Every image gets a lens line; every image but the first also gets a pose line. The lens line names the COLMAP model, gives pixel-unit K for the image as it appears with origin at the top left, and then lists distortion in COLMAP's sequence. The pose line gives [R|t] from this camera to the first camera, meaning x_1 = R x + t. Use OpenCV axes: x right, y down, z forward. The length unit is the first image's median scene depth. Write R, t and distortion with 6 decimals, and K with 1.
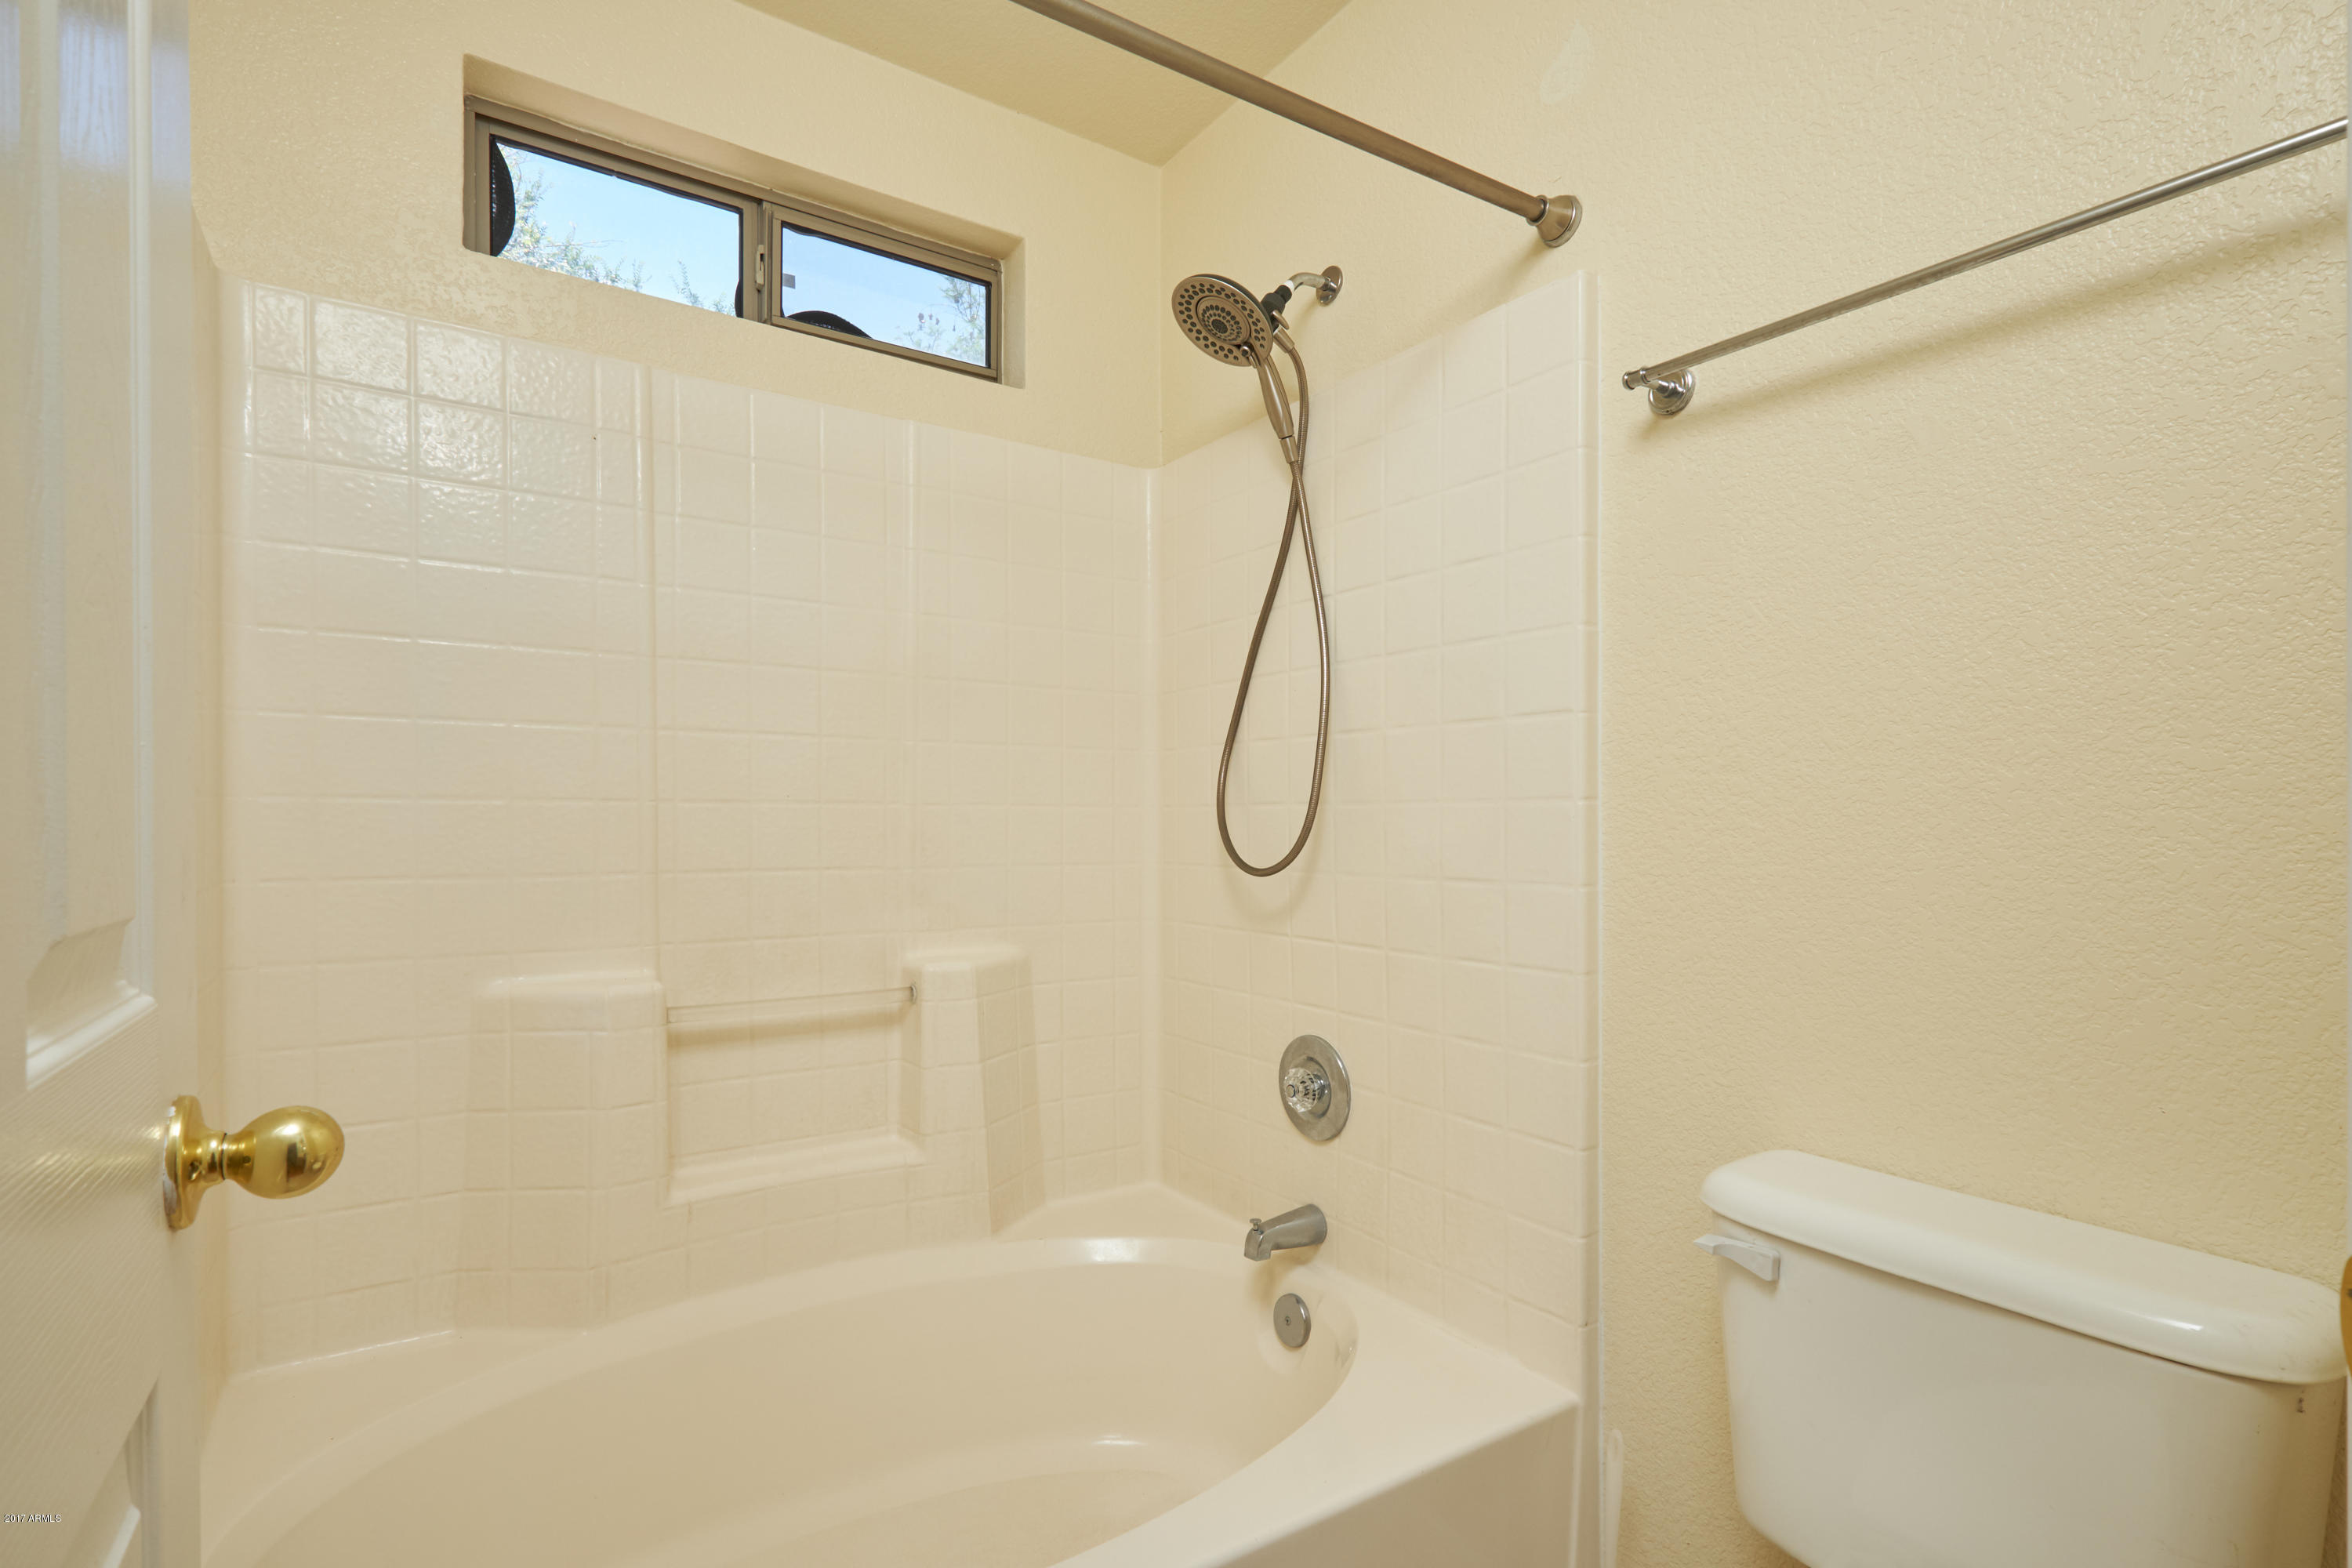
lens RADIAL K [[1086.0, 0, 1167.3], [0, 1086.0, 826.0], [0, 0, 1]] dist [0.001244, 0.000383]
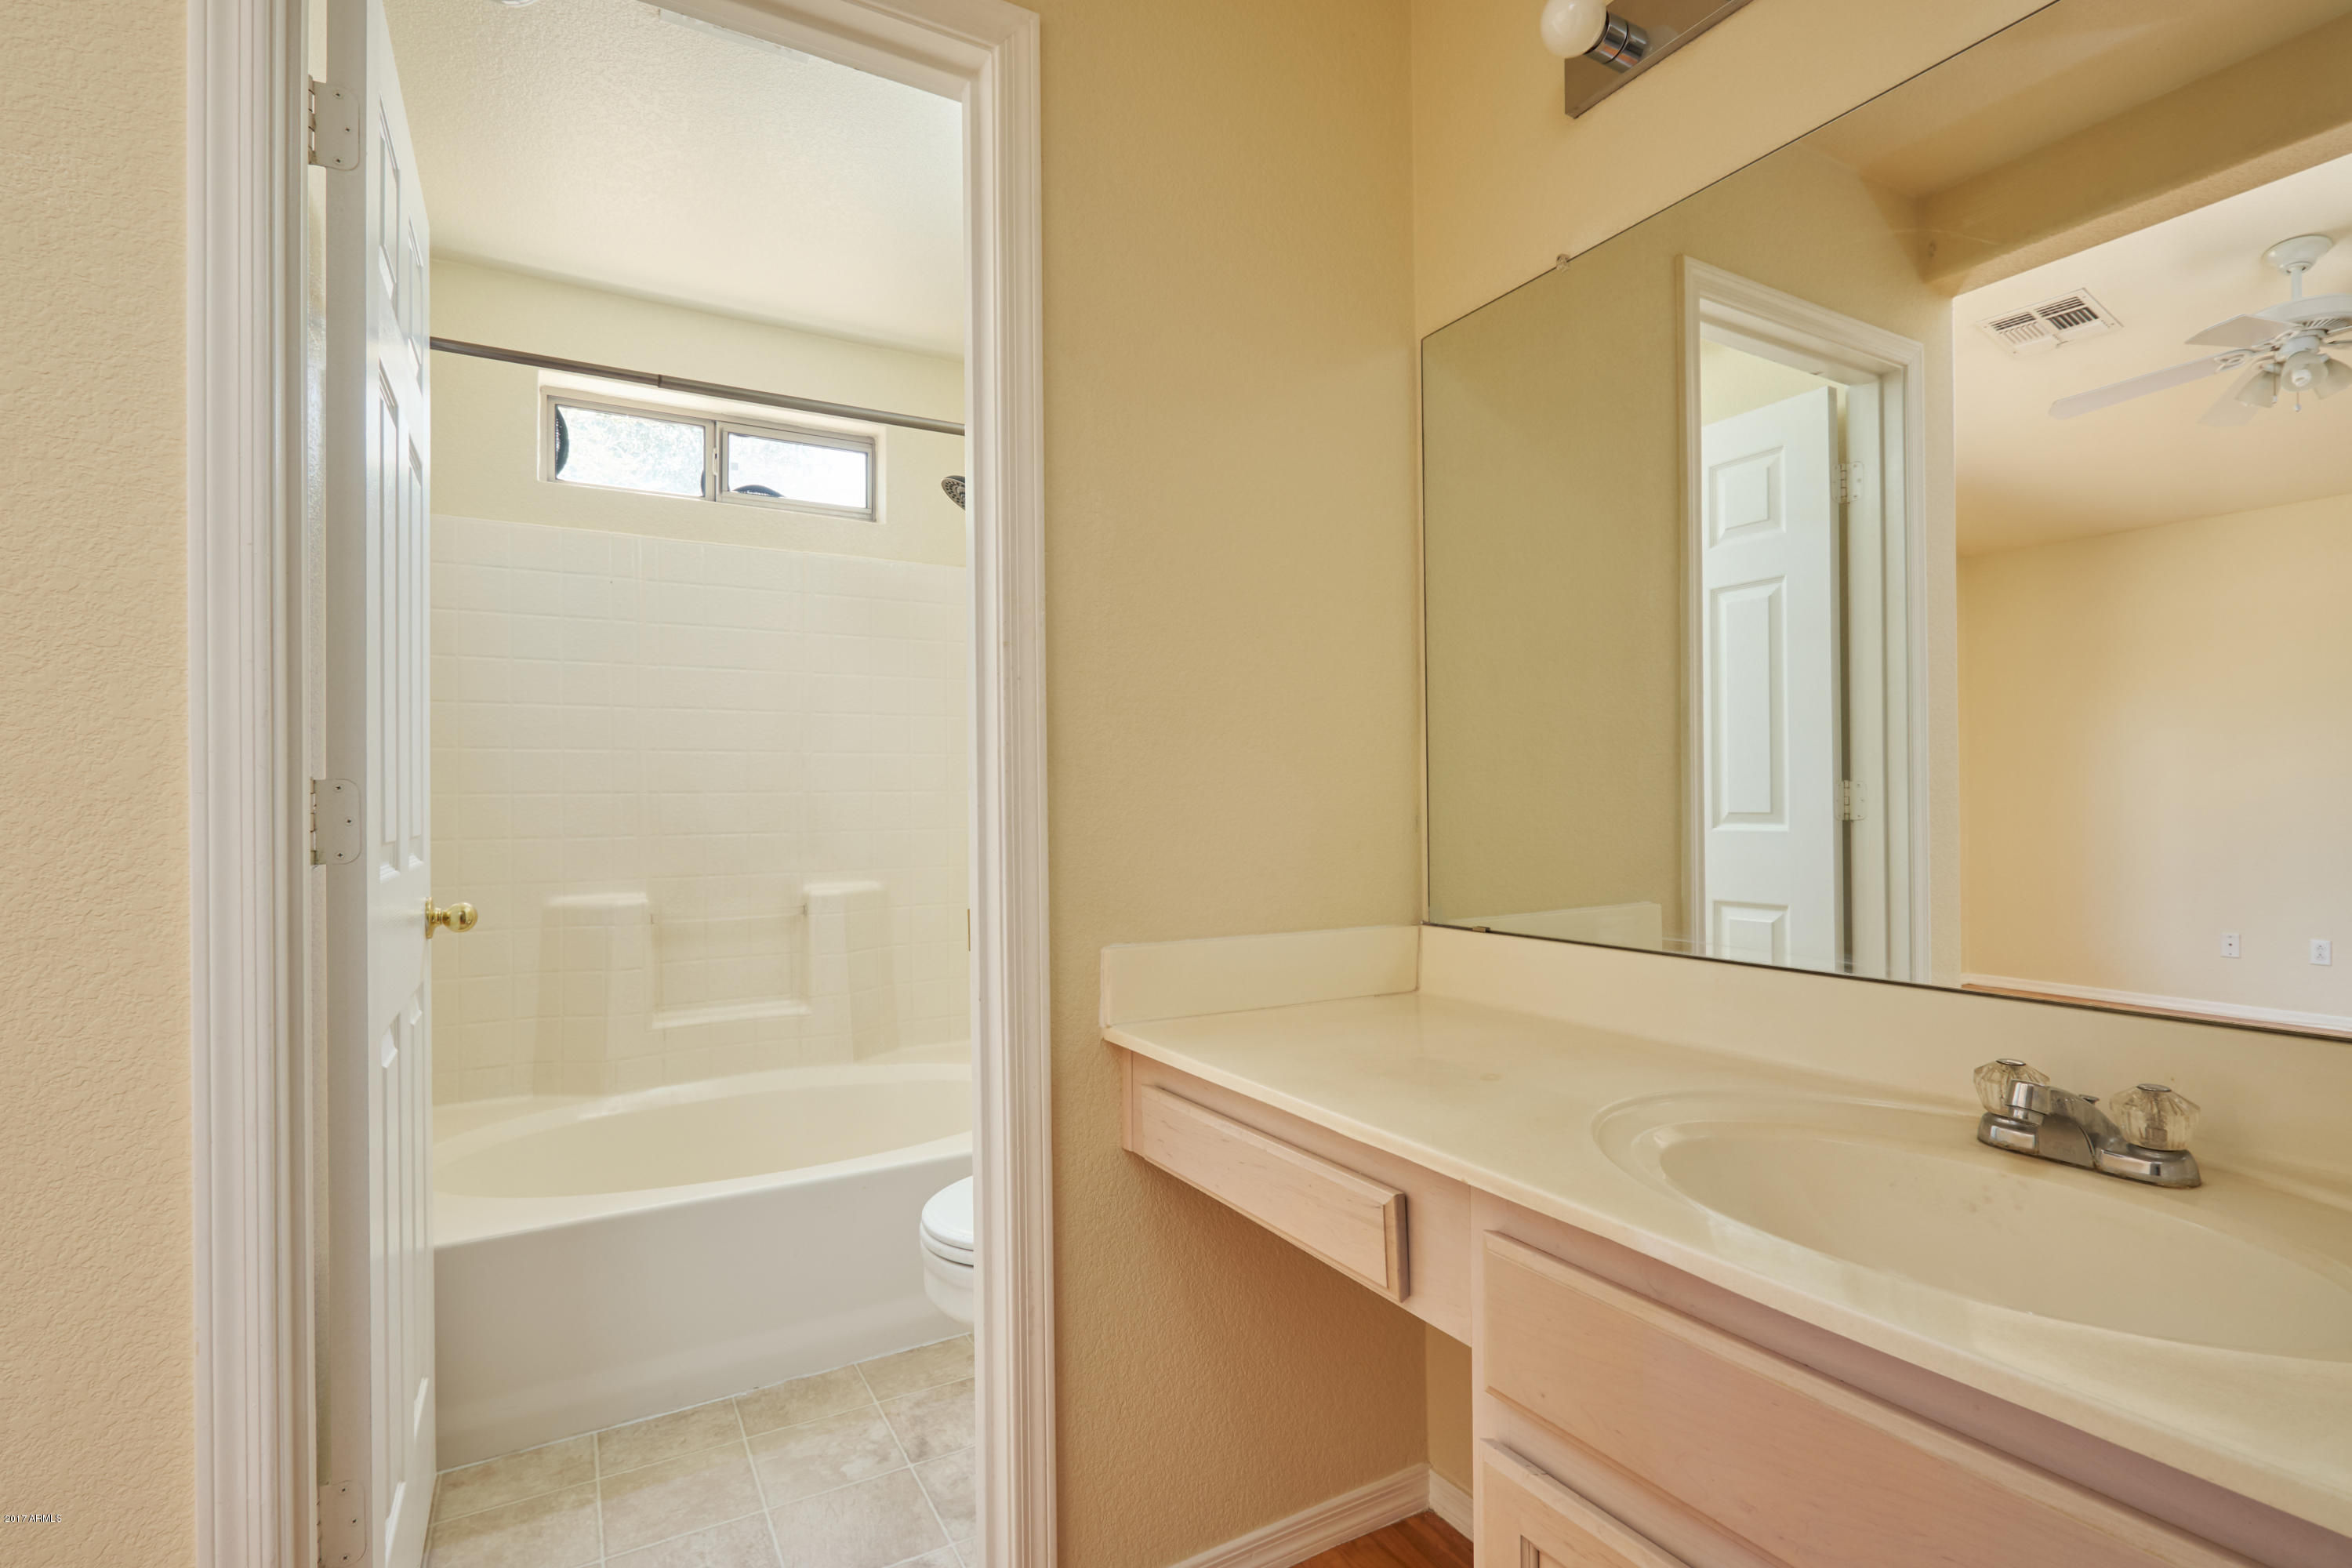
lens RADIAL K [[1160.8, 0, 1172.7], [0, 1160.8, 775.0], [0, 0, 1]] dist [0.006167, 0.000937]
pose [[0.994326, -0.012955, -0.105582, 0.492385], [0.010756, 0.999714, -0.021373, -0.002561], [0.105829, 0.020116, 0.994181, -0.657468]]
